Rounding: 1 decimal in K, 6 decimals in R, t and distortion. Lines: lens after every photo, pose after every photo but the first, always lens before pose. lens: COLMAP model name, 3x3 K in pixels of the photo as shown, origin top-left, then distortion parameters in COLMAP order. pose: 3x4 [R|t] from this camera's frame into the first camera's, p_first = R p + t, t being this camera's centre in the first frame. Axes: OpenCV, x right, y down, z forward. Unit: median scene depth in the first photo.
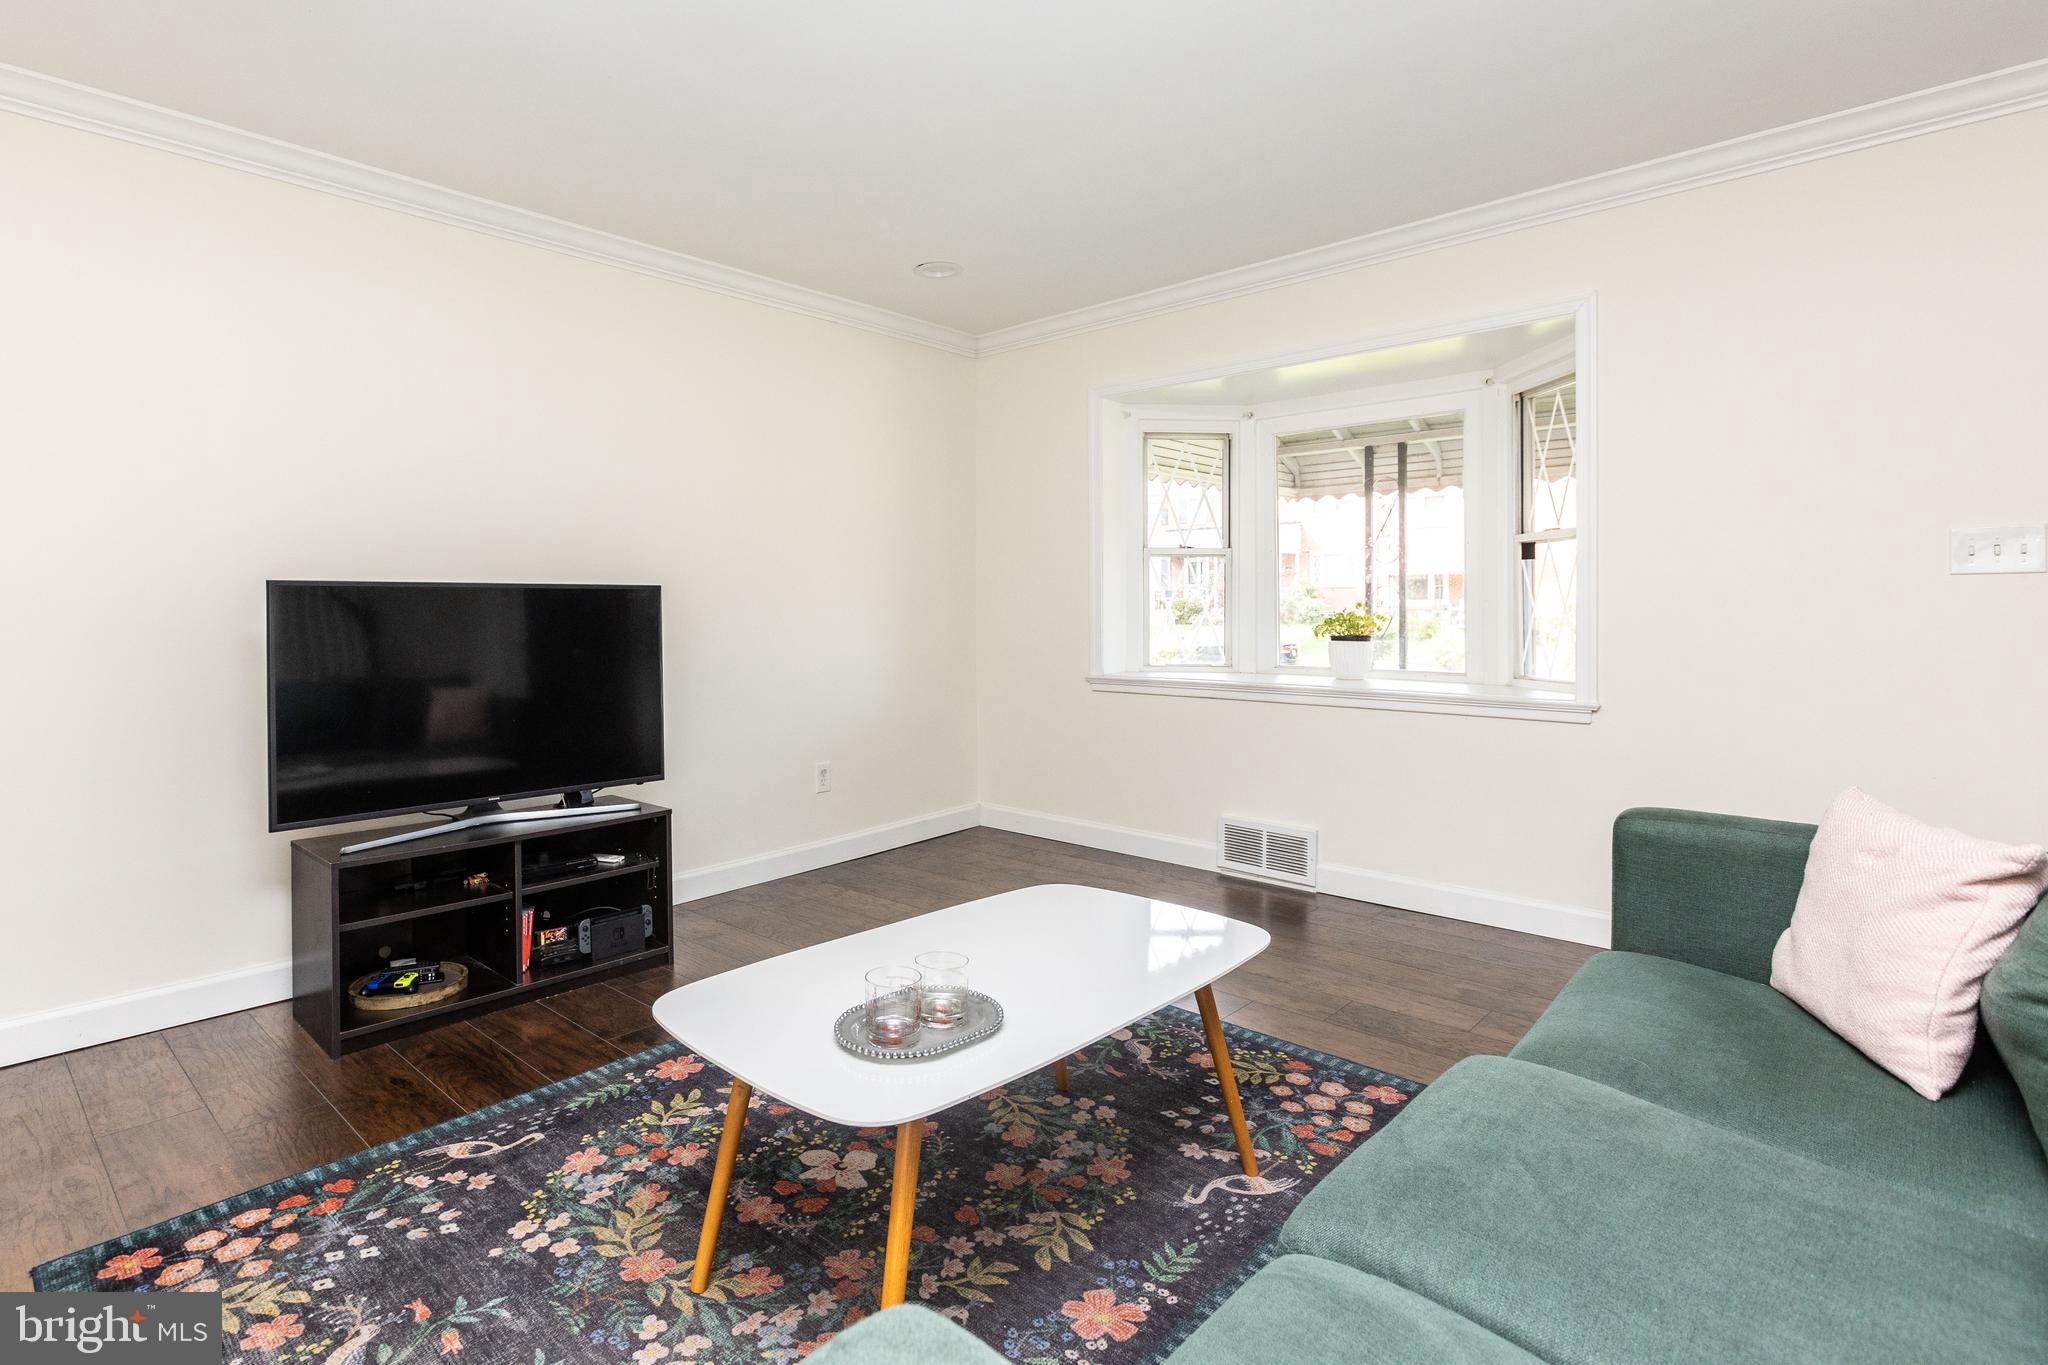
lens RADIAL K [[1061.6, 0, 913.2], [0, 1061.6, 620.4], [0, 0, 1]] dist [0.019636, -0.000609]
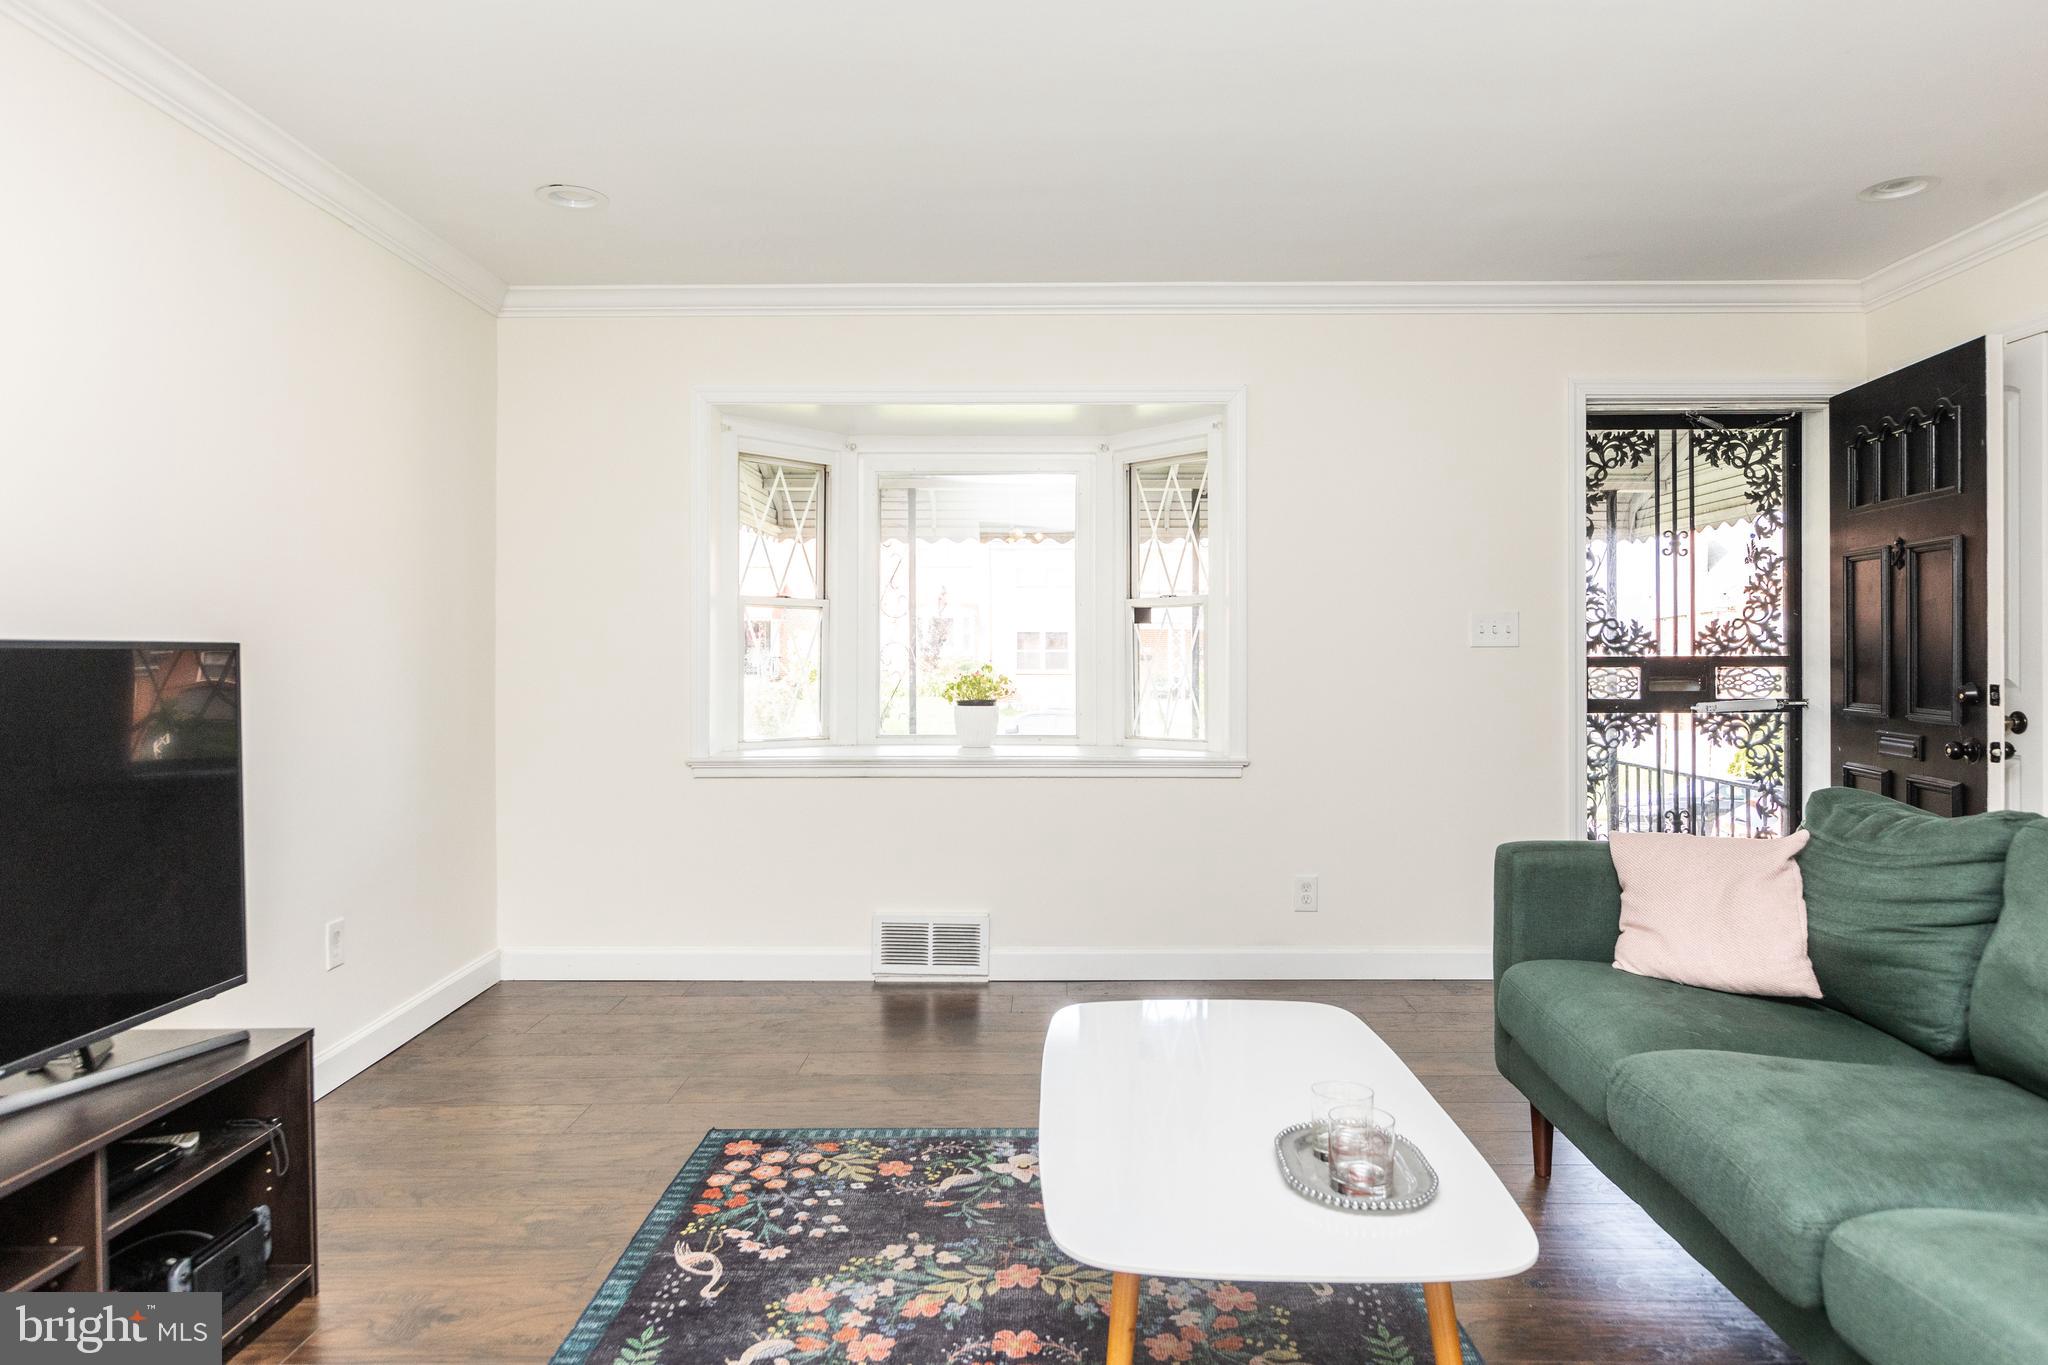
lens RADIAL K [[1321.2, 0, 1024.9], [0, 1321.2, 642.9], [0, 0, 1]] dist [0.008193, 0.001479]
pose [[0.698160, 0.005568, 0.715920, -0.456946], [0.006924, 0.999870, -0.014528, -0.021766], [-0.715908, 0.015100, 0.698031, 0.193560]]
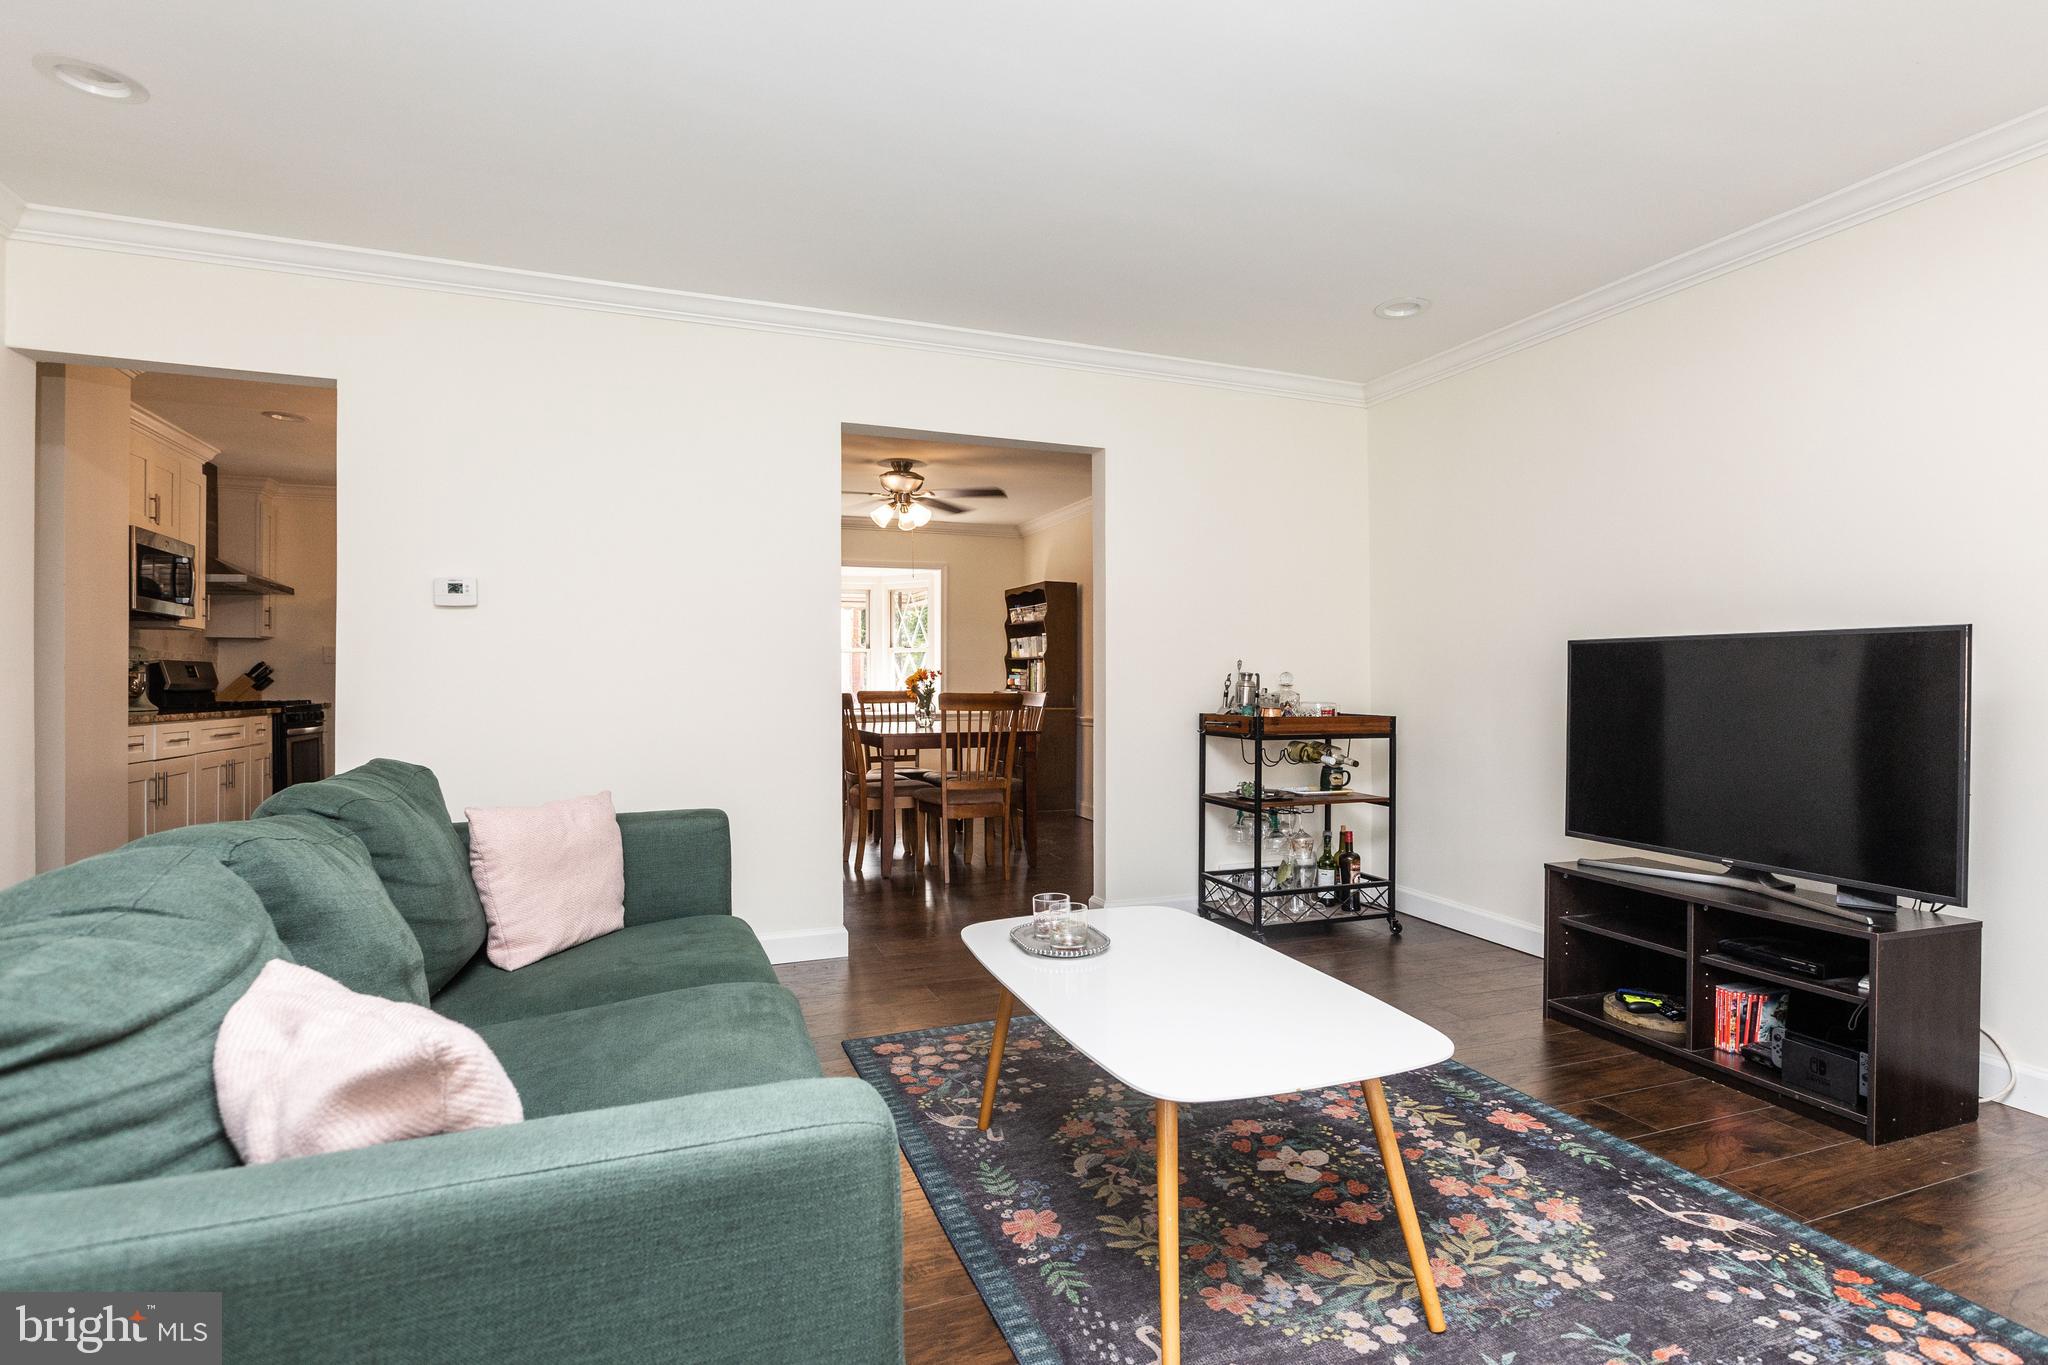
lens RADIAL K [[950.7, 0, 1024.0], [0, 950.7, 682.5], [0, 0, 1]] dist [0.008059, -0.006045]
pose [[-0.410964, 0.010788, -0.911588, 0.572945], [-0.008946, 0.999834, 0.015865, 0.000425], [0.911608, 0.014675, -0.410799, 0.695873]]
